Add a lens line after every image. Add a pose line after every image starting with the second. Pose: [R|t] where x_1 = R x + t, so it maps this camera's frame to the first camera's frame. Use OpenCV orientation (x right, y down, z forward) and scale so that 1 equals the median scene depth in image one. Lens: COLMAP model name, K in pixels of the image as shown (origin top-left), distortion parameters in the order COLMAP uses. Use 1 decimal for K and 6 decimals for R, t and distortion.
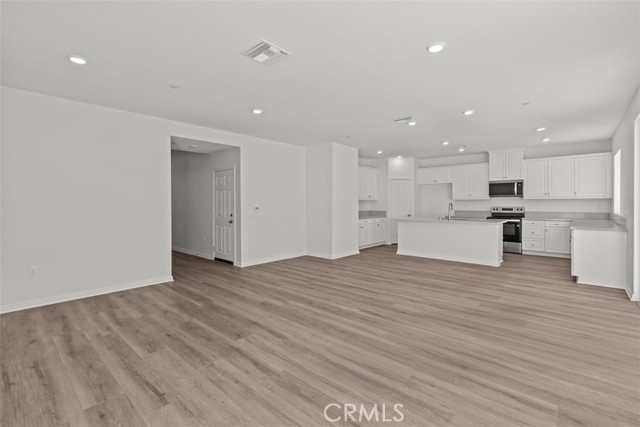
lens RADIAL K [[291.6, 0, 317.7], [0, 291.6, 211.4], [0, 0, 1]] dist [-0.000193, -0.000492]
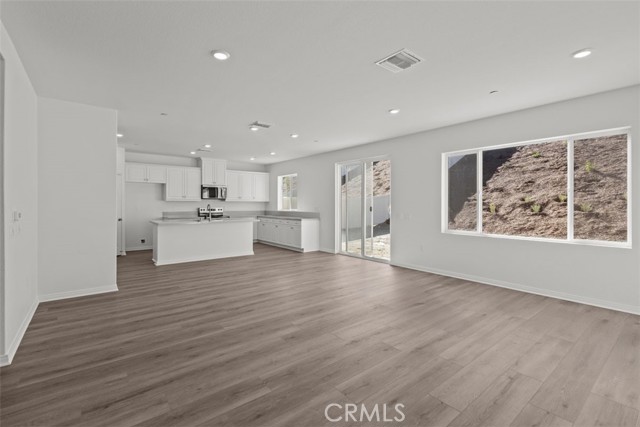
lens RADIAL K [[291.6, 0, 318.4], [0, 291.6, 207.6], [0, 0, 1]] dist [-0.000193, -0.000492]
pose [[0.161893, -0.008520, 0.986772, -0.789229], [0.028033, 0.999599, 0.004031, -0.015046], [-0.986410, 0.027010, 0.162067, 0.697062]]
